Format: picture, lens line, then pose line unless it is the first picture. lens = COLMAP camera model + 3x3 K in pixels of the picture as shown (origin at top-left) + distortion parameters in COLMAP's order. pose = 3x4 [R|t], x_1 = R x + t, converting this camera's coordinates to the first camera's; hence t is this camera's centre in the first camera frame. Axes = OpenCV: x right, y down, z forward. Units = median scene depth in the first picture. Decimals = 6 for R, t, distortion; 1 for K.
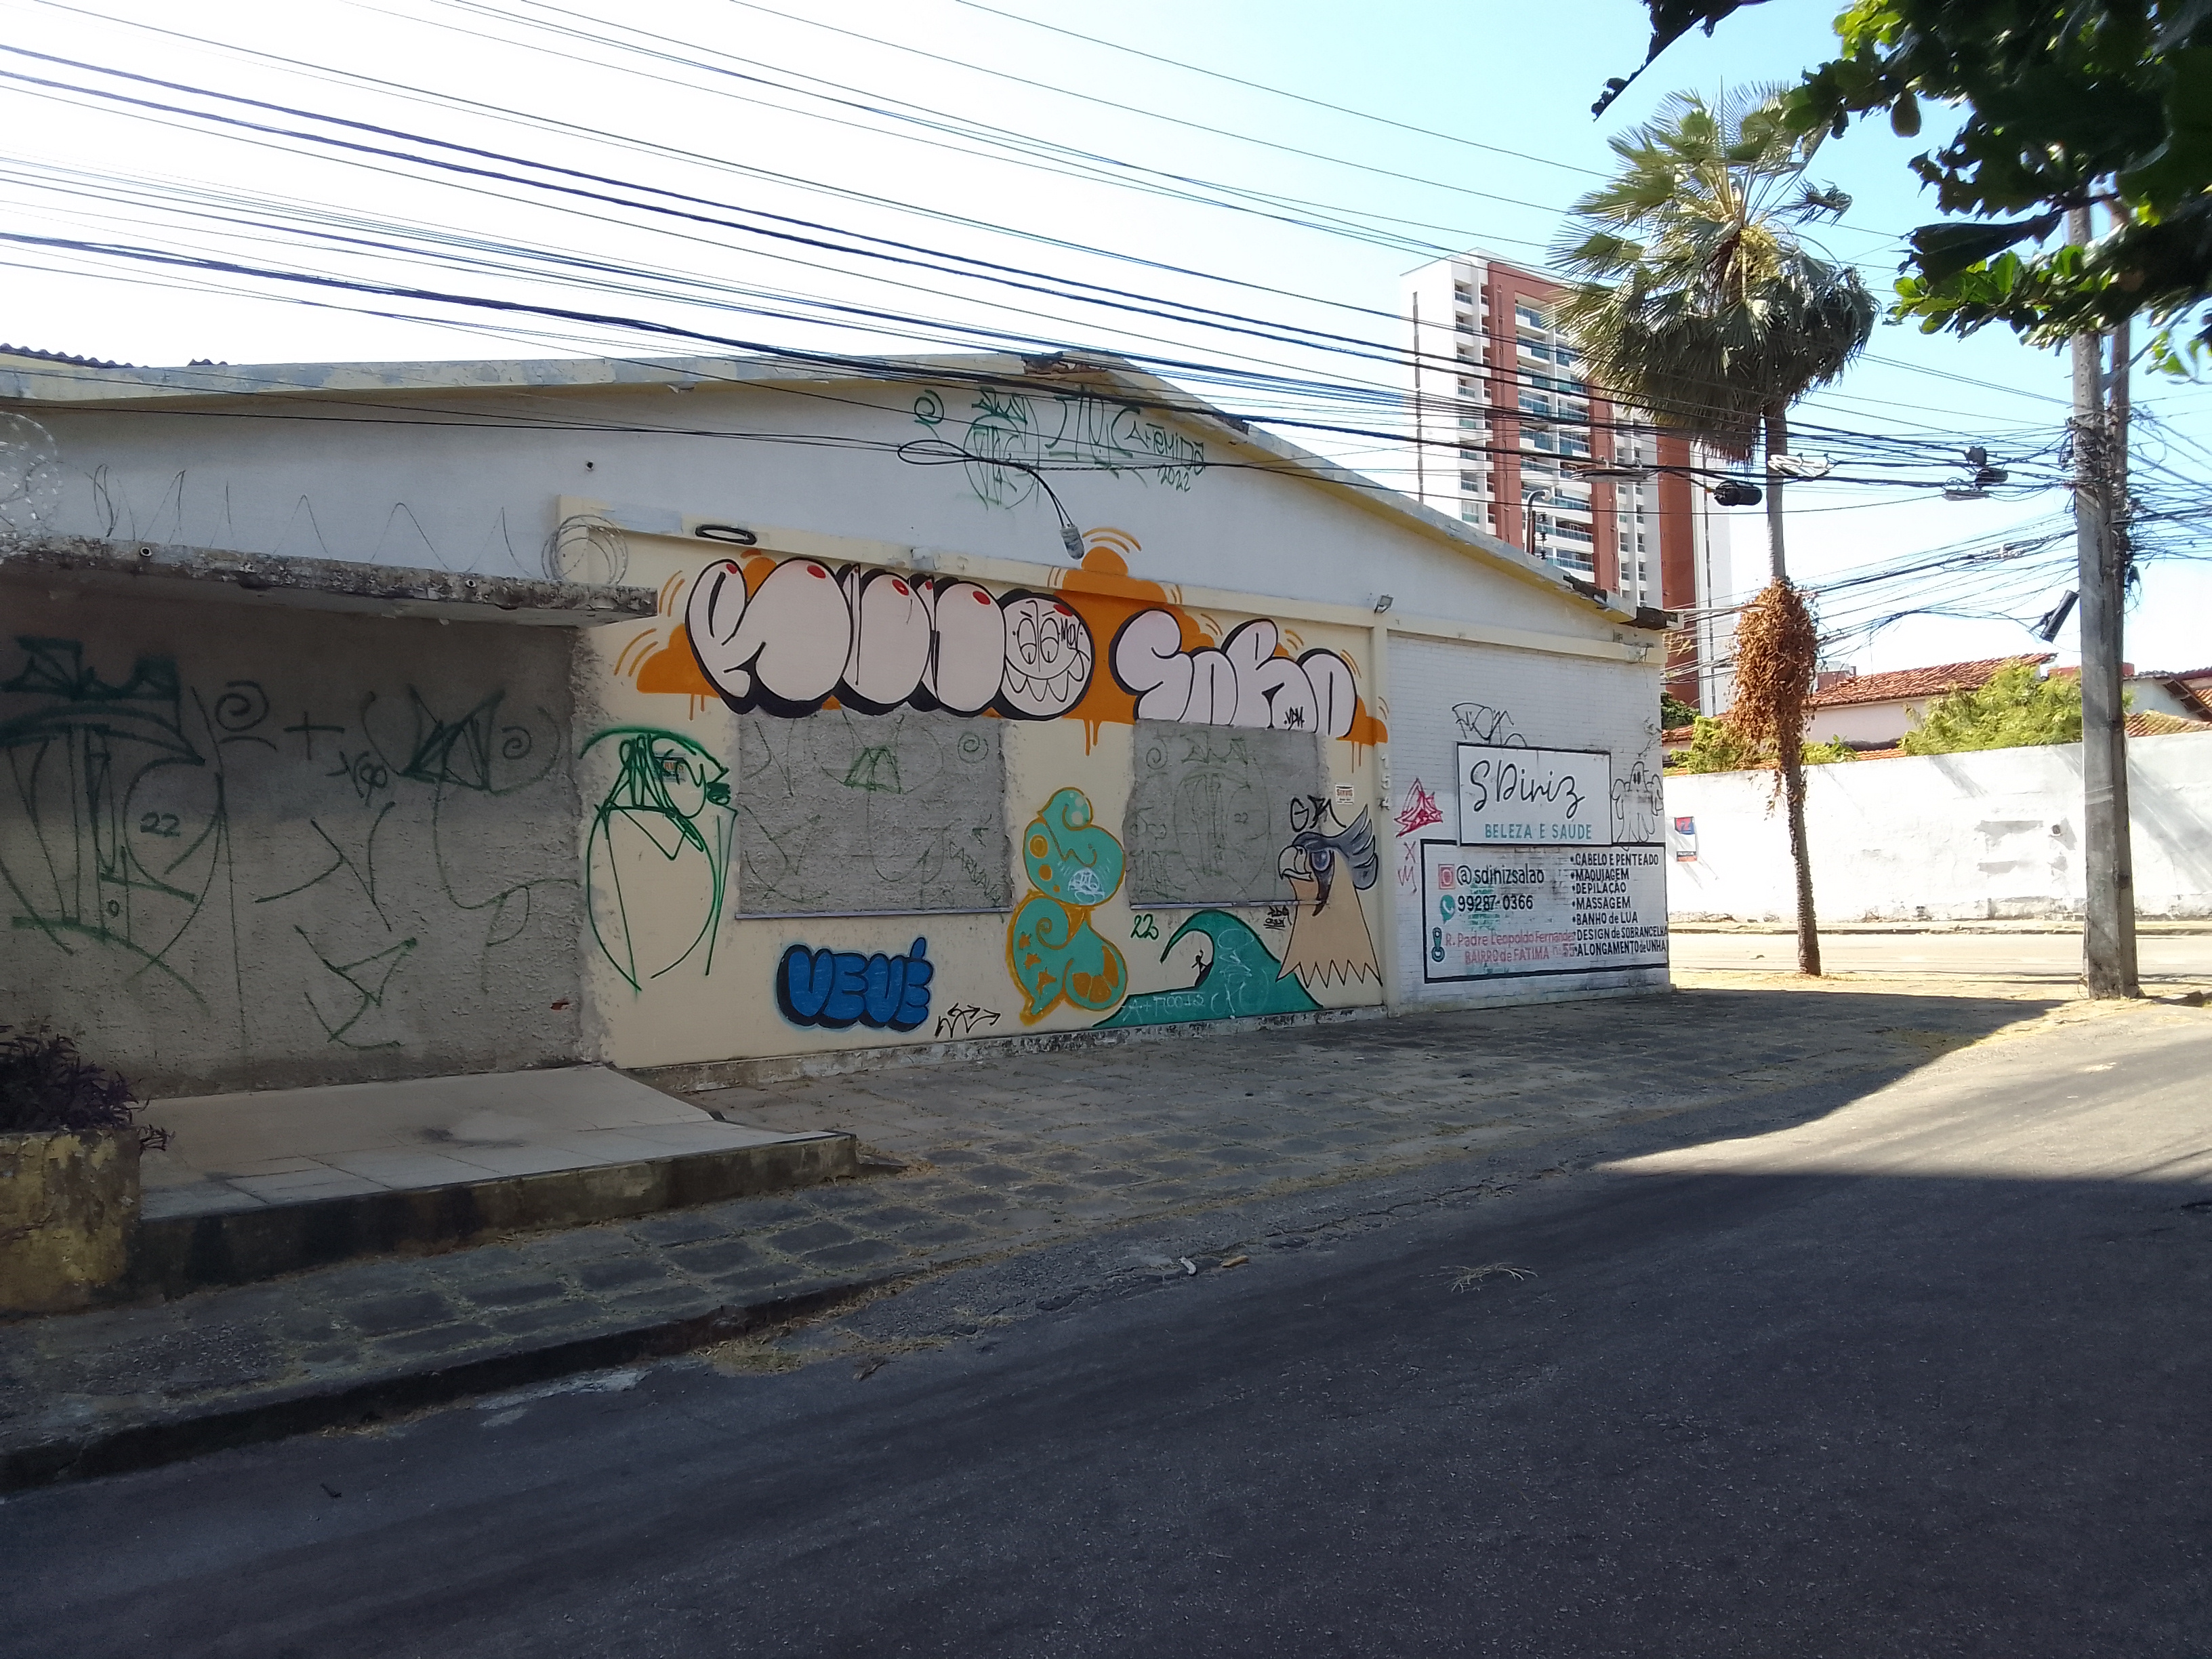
lens RADIAL K [[1701.7, 0, 1106.0], [0, 1701.7, 832.3], [0, 0, 1]] dist [0.030533, -0.021602]
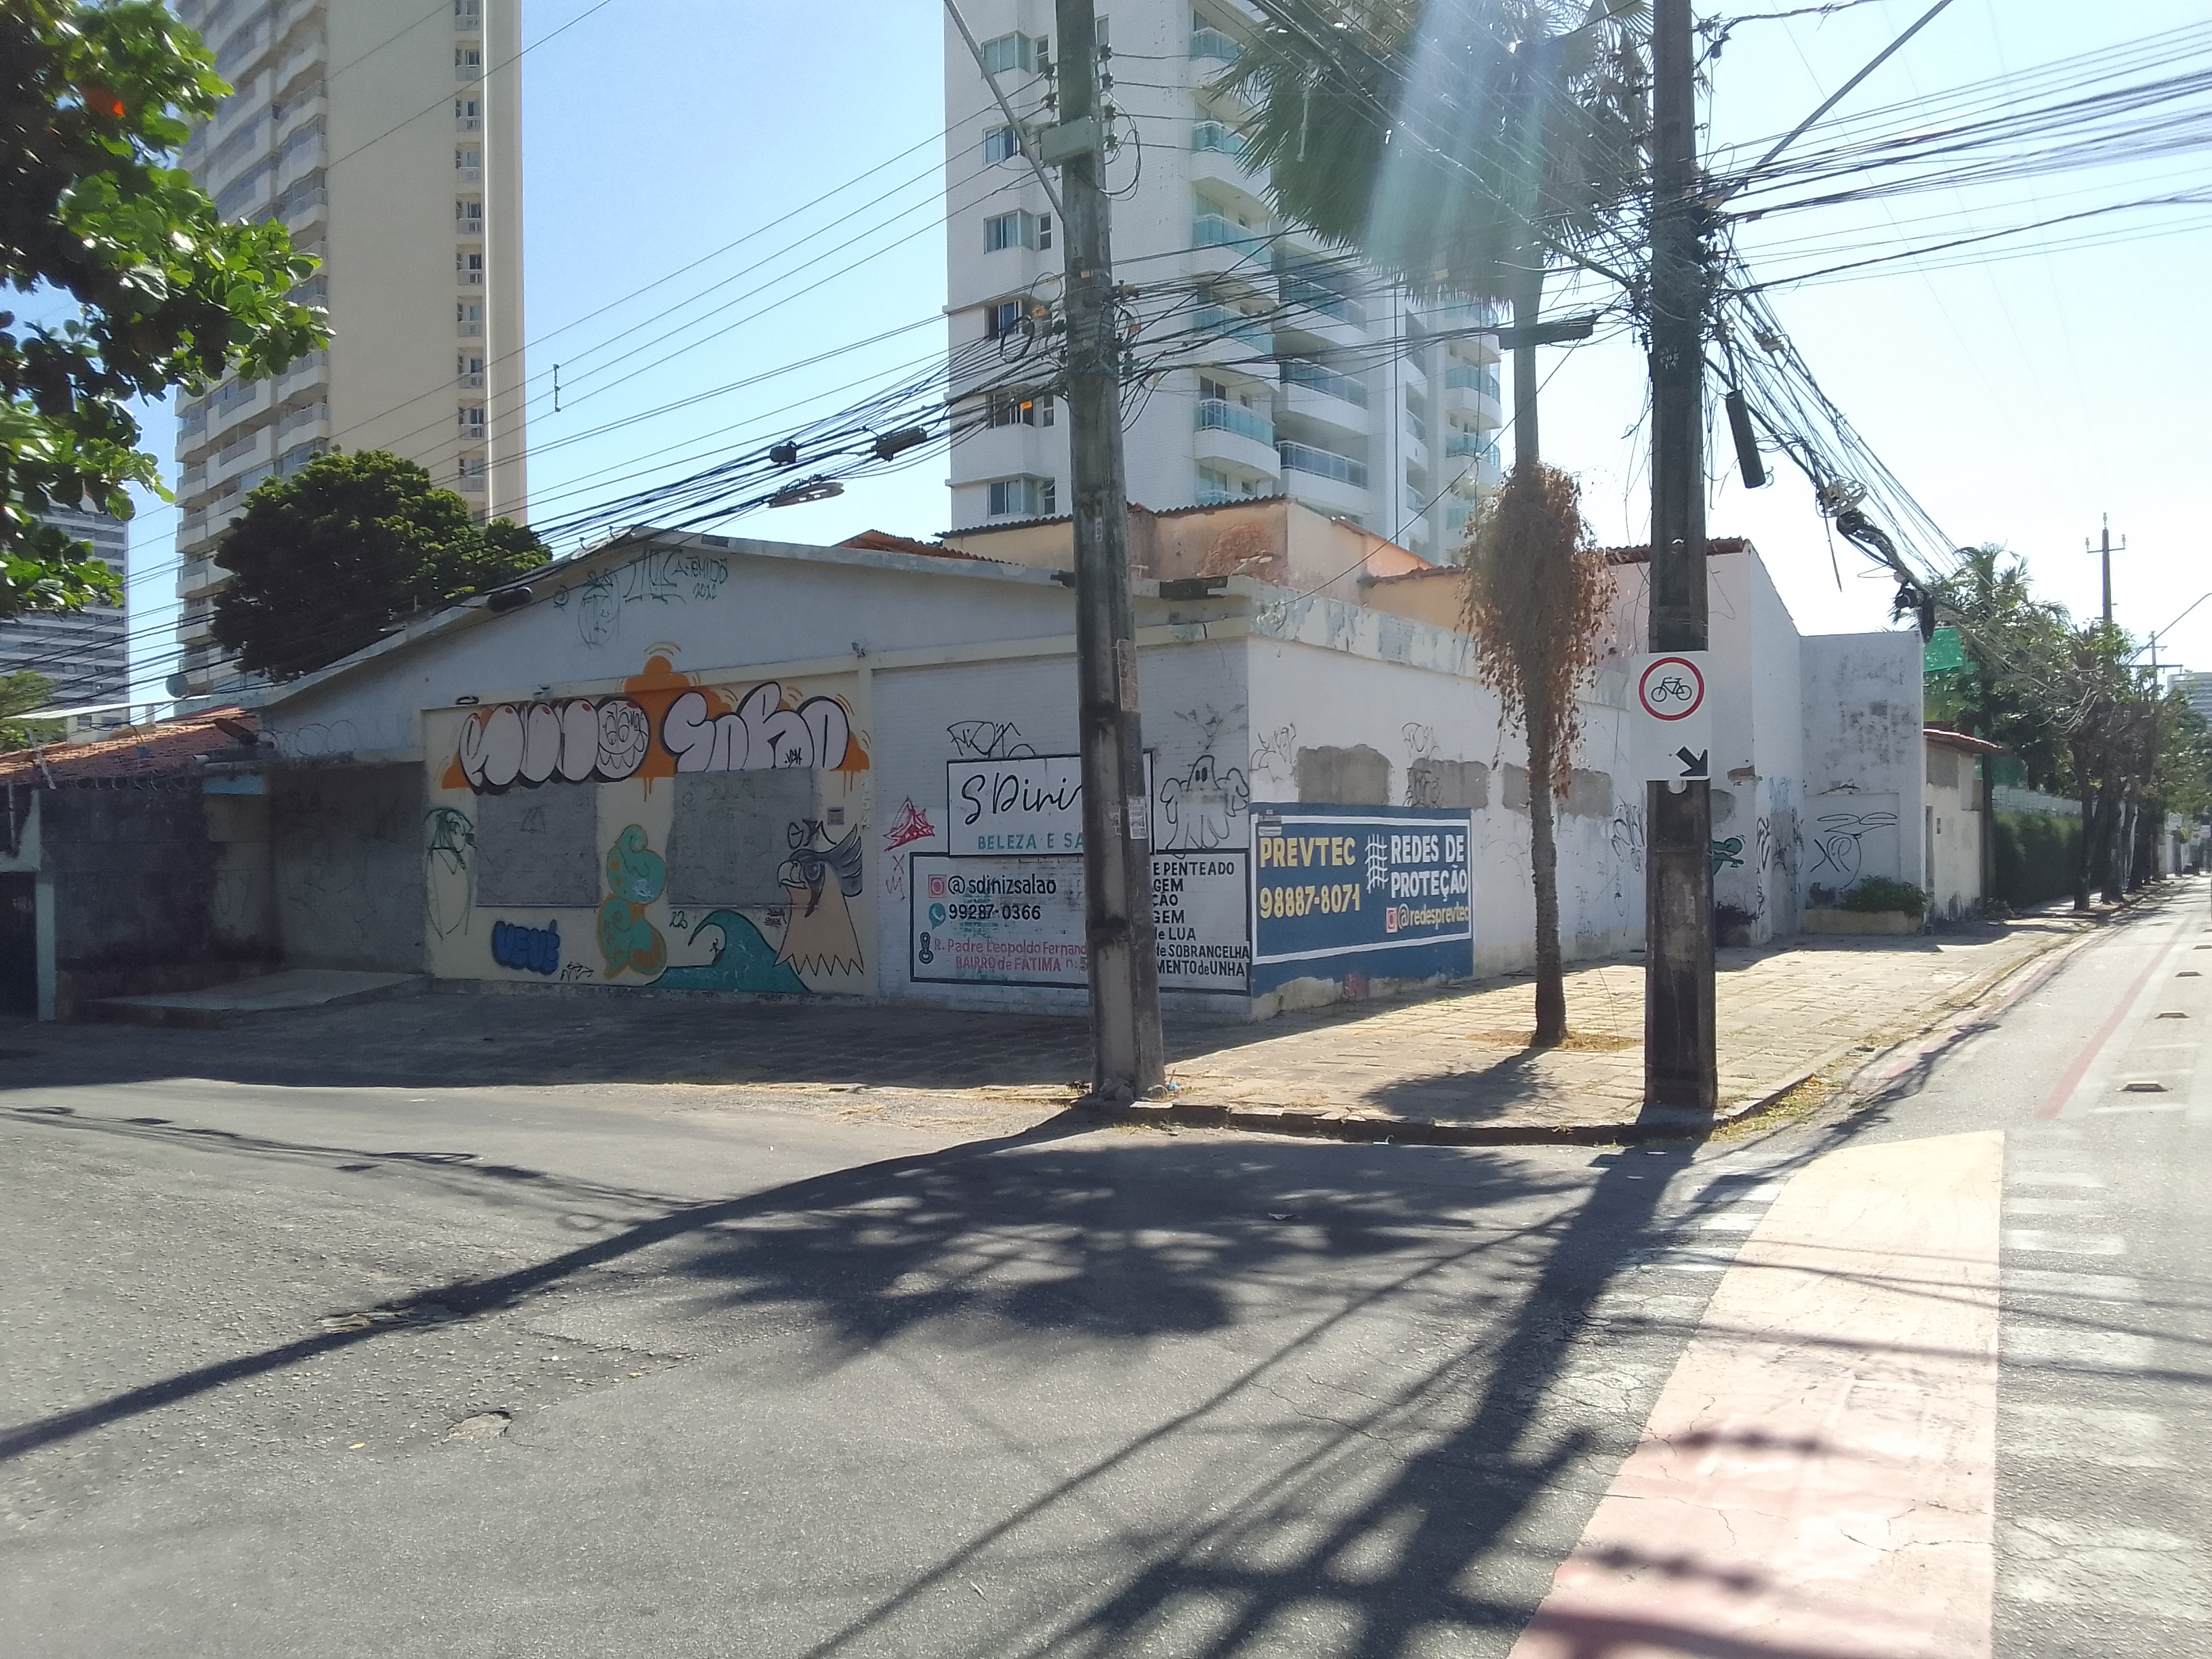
lens RADIAL K [[1701.7, 0, 1096.6], [0, 1701.7, 836.5], [0, 0, 1]] dist [0.030533, -0.021602]
pose [[0.303204, 0.011592, -0.952855, 1.440120], [0.050495, 0.998326, 0.028213, -0.035405], [0.951587, -0.056669, 0.302111, 0.879439]]
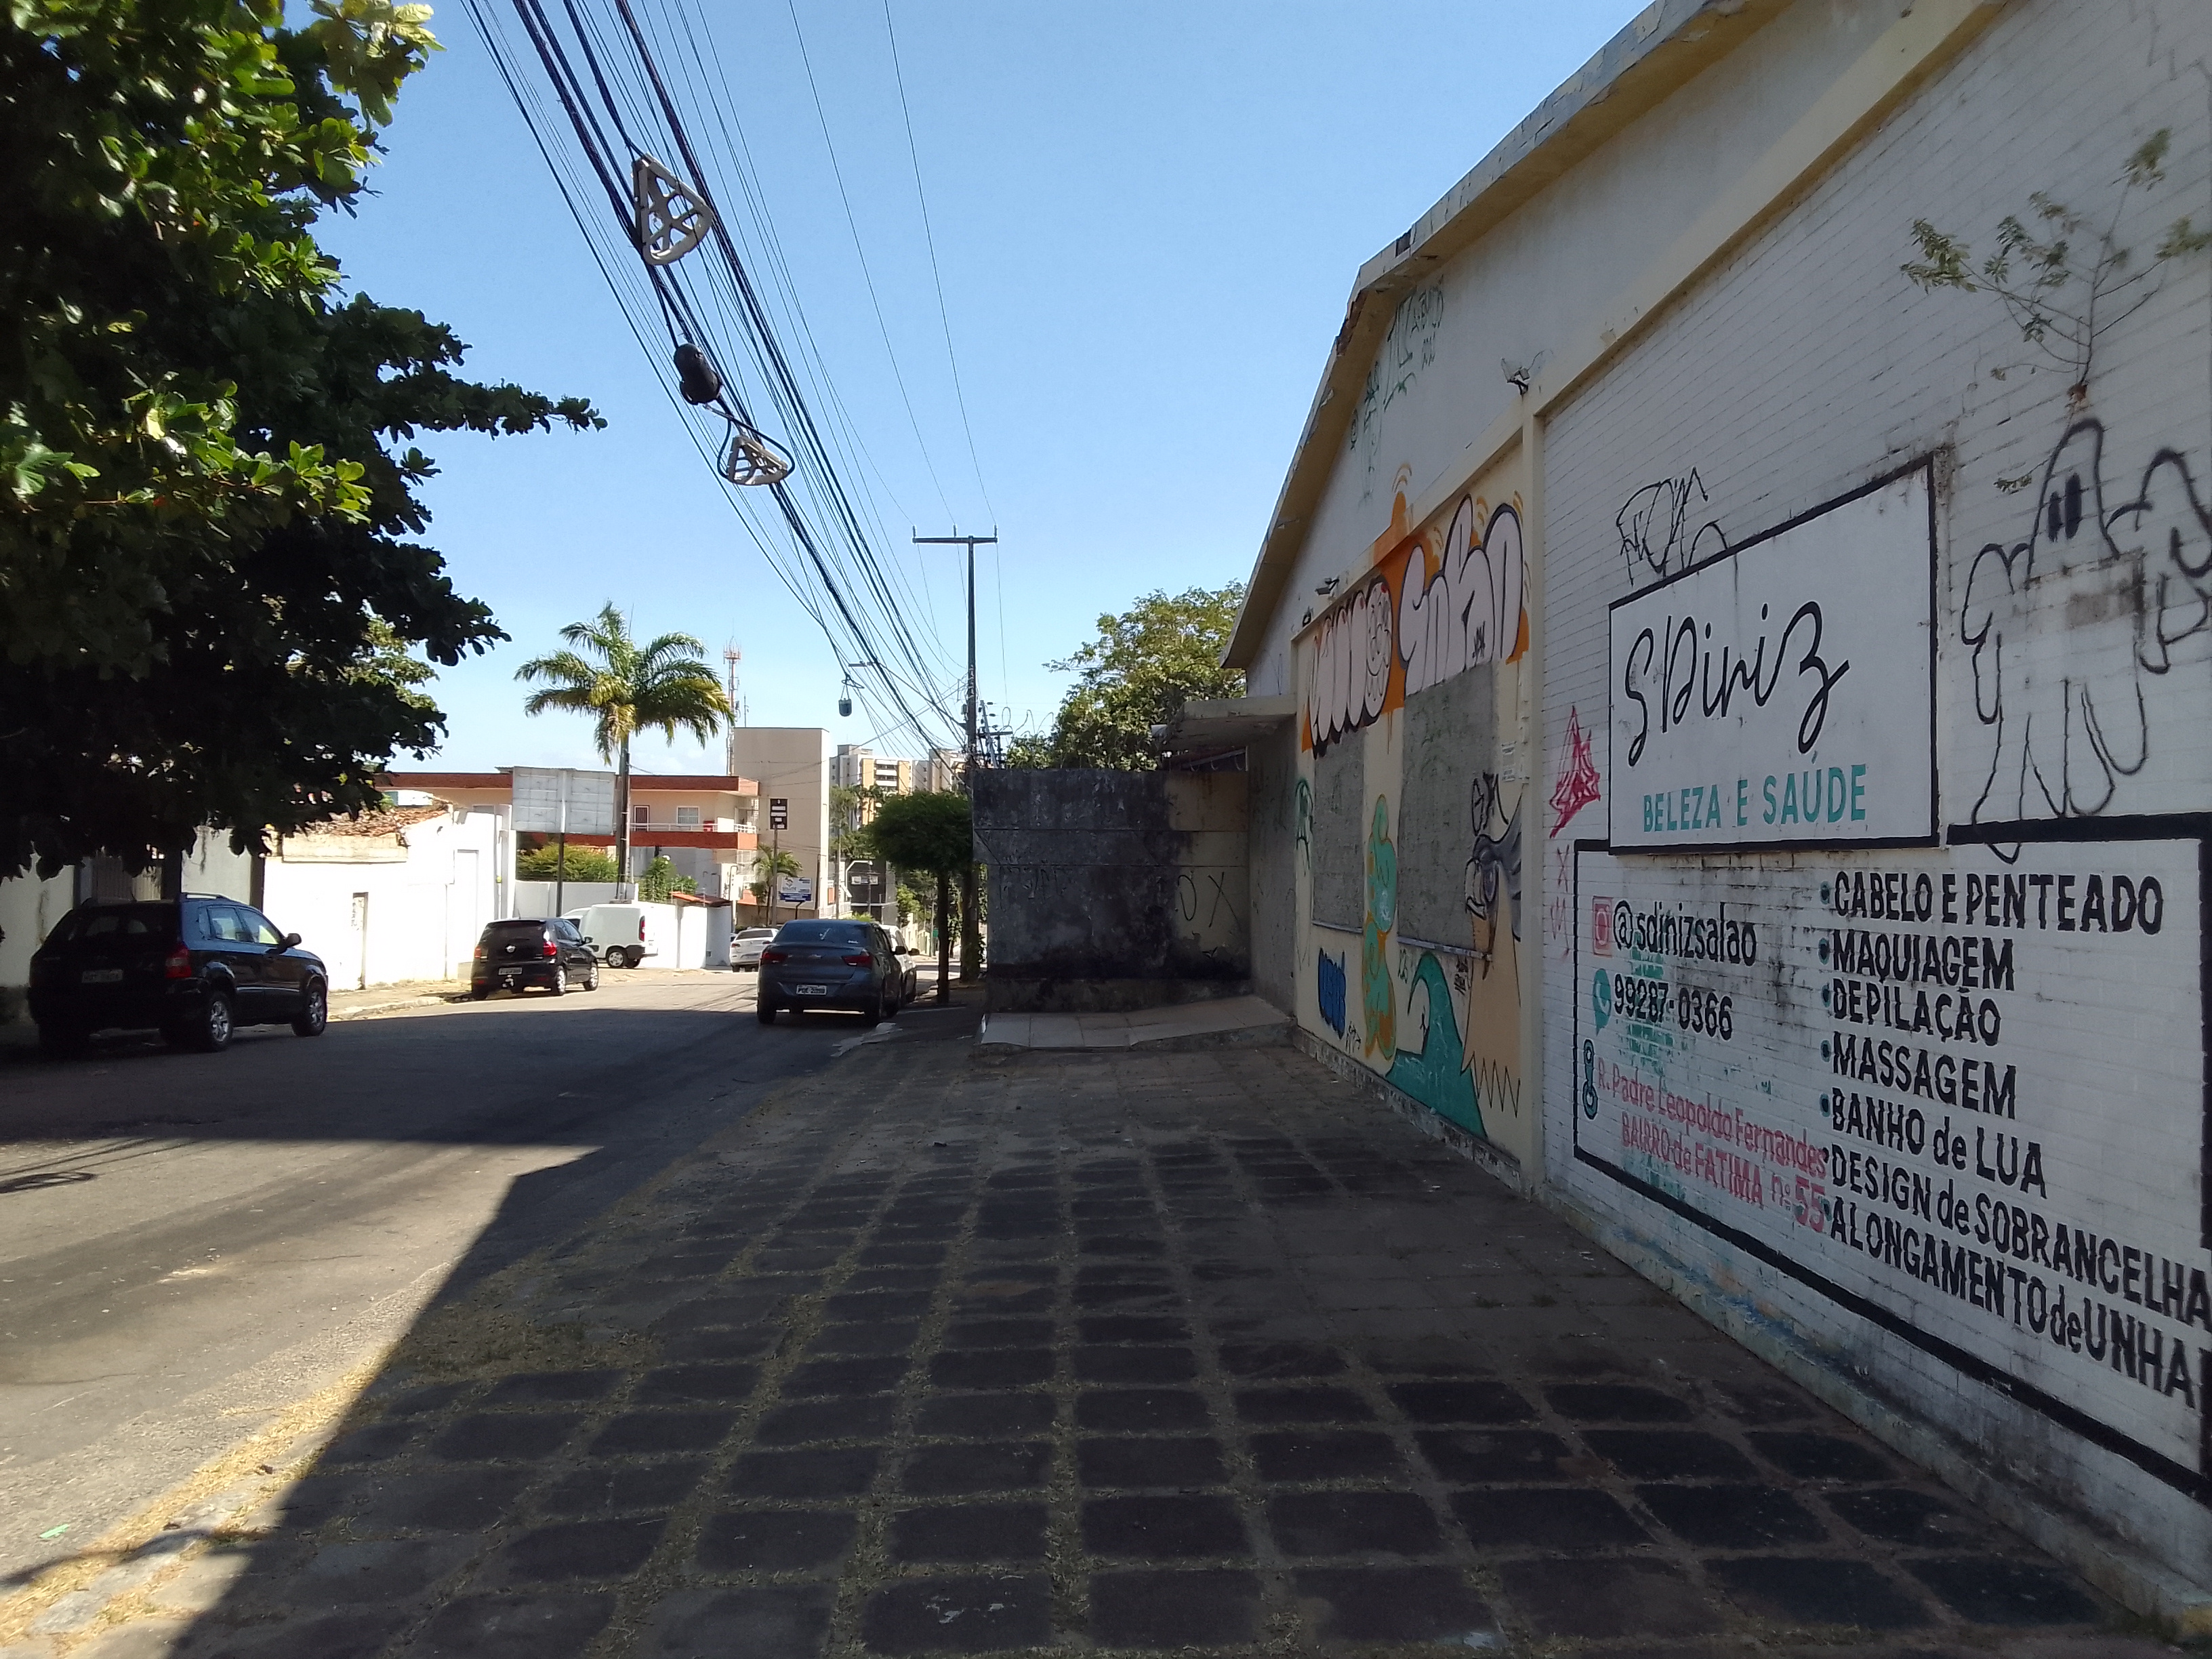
lens RADIAL K [[1701.7, 0, 1102.4], [0, 1701.7, 839.0], [0, 0, 1]] dist [0.030533, -0.021602]
pose [[-0.602293, 0.008647, -0.798228, 0.704388], [0.046797, 0.998604, -0.024493, 0.009989], [0.796902, -0.052107, -0.601857, 1.322124]]
